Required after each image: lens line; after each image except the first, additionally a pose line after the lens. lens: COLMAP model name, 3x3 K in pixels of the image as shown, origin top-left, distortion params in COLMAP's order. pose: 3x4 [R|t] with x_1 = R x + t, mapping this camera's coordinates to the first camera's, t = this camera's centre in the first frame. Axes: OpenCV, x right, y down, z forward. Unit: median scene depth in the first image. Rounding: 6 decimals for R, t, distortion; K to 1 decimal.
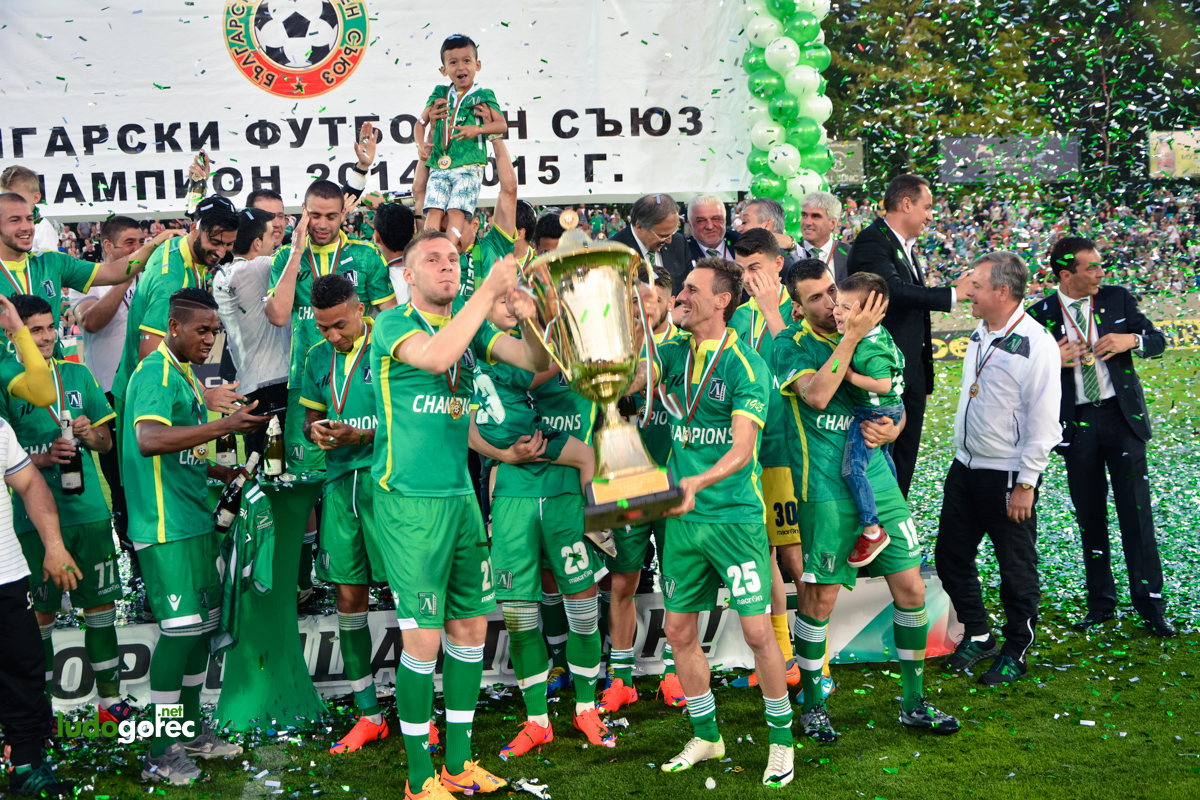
lens RADIAL K [[1699.2, 0, 632.8], [0, 1699.2, 401.1], [0, 0, 1]] dist [-0.052315, 0.283334]
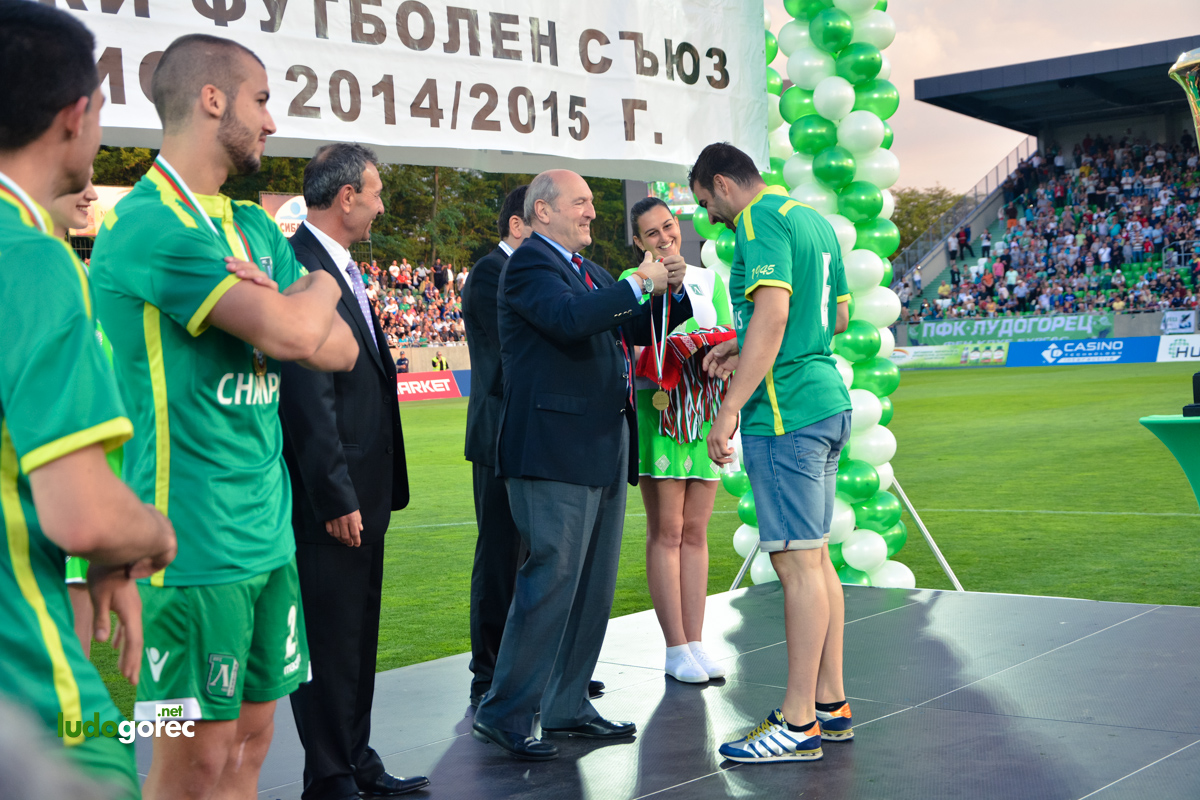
lens RADIAL K [[1778.4, 0, 625.8], [0, 1778.4, 402.1], [0, 0, 1]] dist [-0.017021, 0.028717]
pose [[0.734836, -0.016822, 0.678037, -0.500438], [0.071325, 0.996066, -0.052588, 0.009188], [-0.674485, 0.087005, 0.733144, 0.500638]]
